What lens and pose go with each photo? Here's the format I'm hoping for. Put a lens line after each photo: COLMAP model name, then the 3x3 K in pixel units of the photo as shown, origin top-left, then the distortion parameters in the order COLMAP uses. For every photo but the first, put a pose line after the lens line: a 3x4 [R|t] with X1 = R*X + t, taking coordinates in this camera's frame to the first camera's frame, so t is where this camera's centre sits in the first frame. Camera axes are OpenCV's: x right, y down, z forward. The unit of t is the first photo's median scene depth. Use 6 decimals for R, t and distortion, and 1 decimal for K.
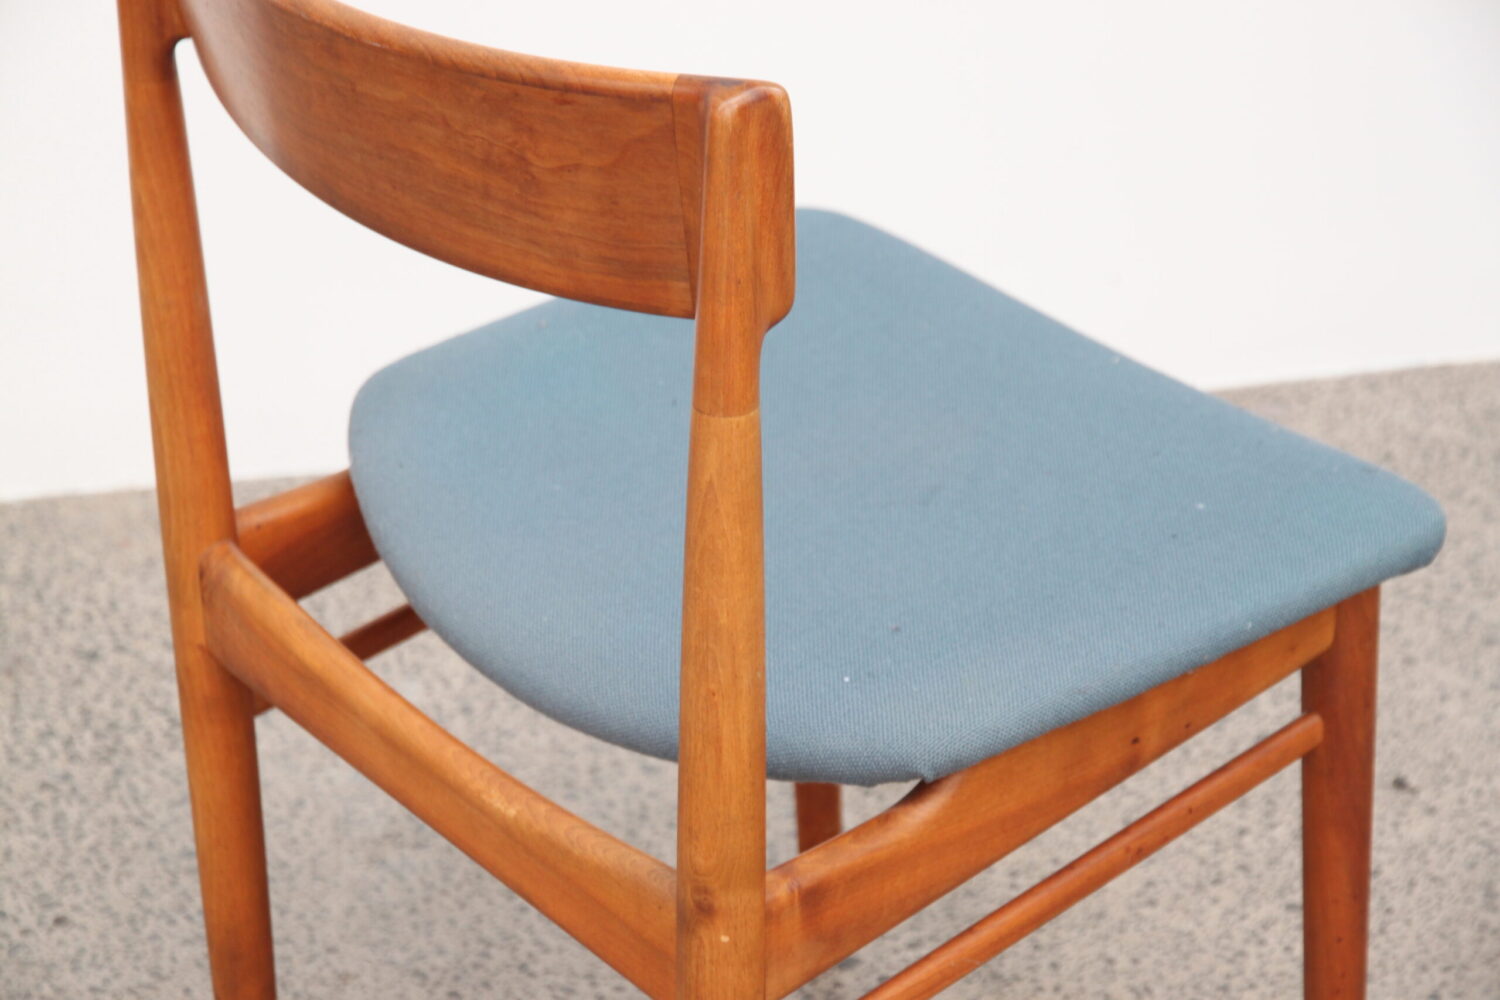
lens RADIAL K [[4070.6, 0, 806.3], [0, 4070.6, 618.3], [0, 0, 1]] dist [0.328648, 0.000000]
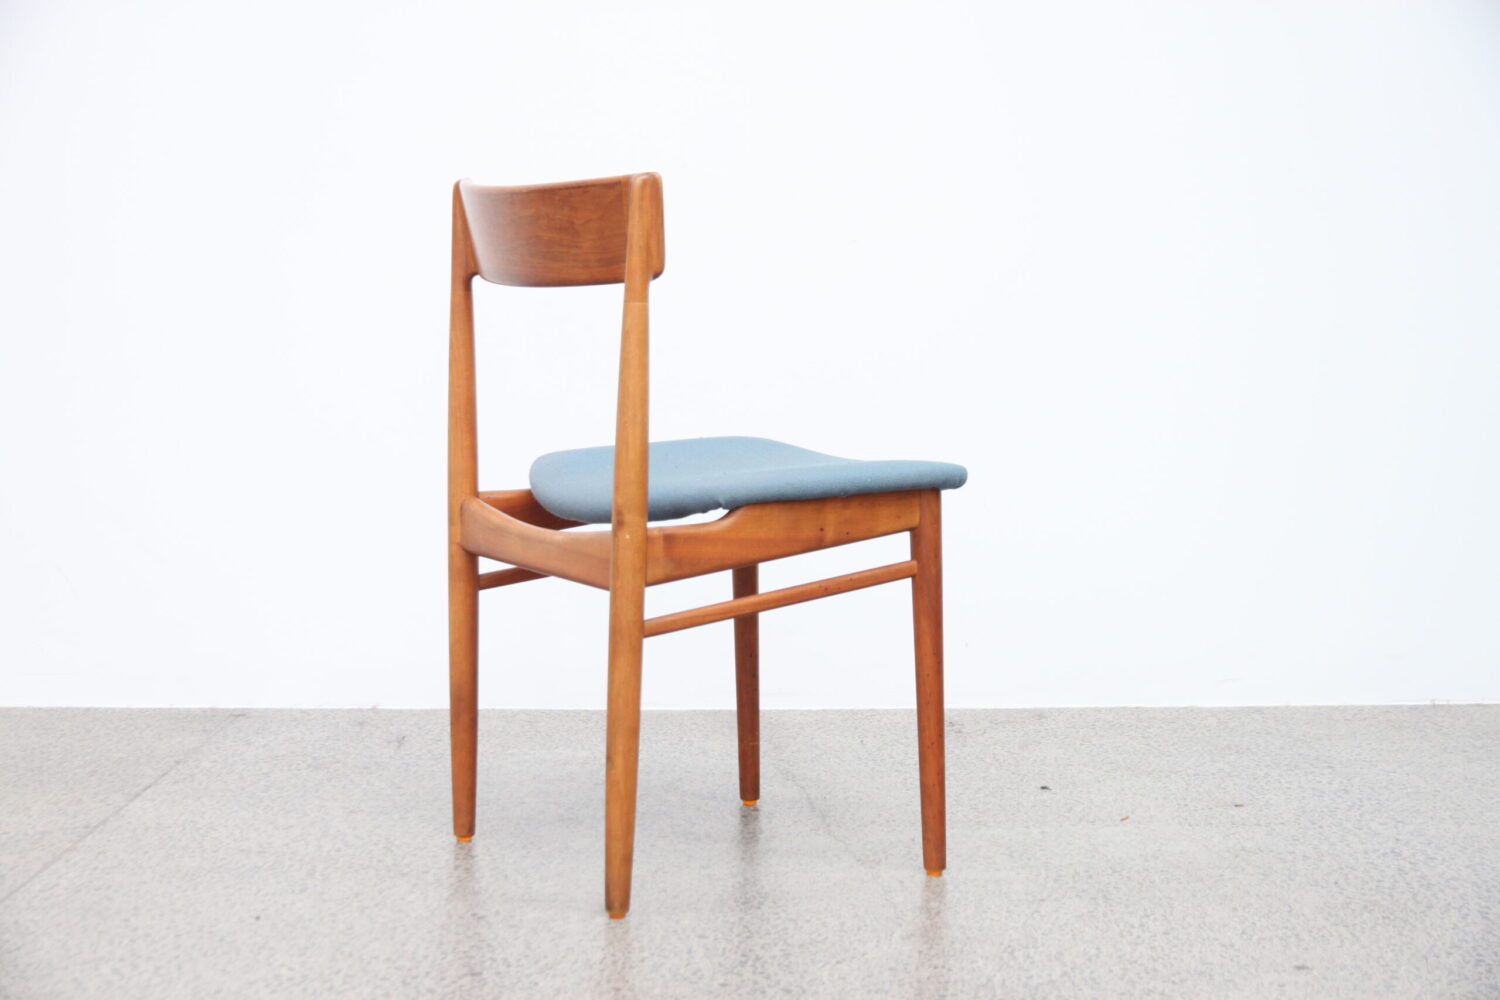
lens RADIAL K [[2979.5, 0, 751.9], [0, 2979.5, 505.9], [0, 0, 1]] dist [0.269613, 0.000000]
pose [[0.989511, 0.038963, -0.139102, 0.321178], [-0.089385, 0.921602, -0.377703, 0.774384], [0.113481, 0.386175, 0.915418, -0.699268]]
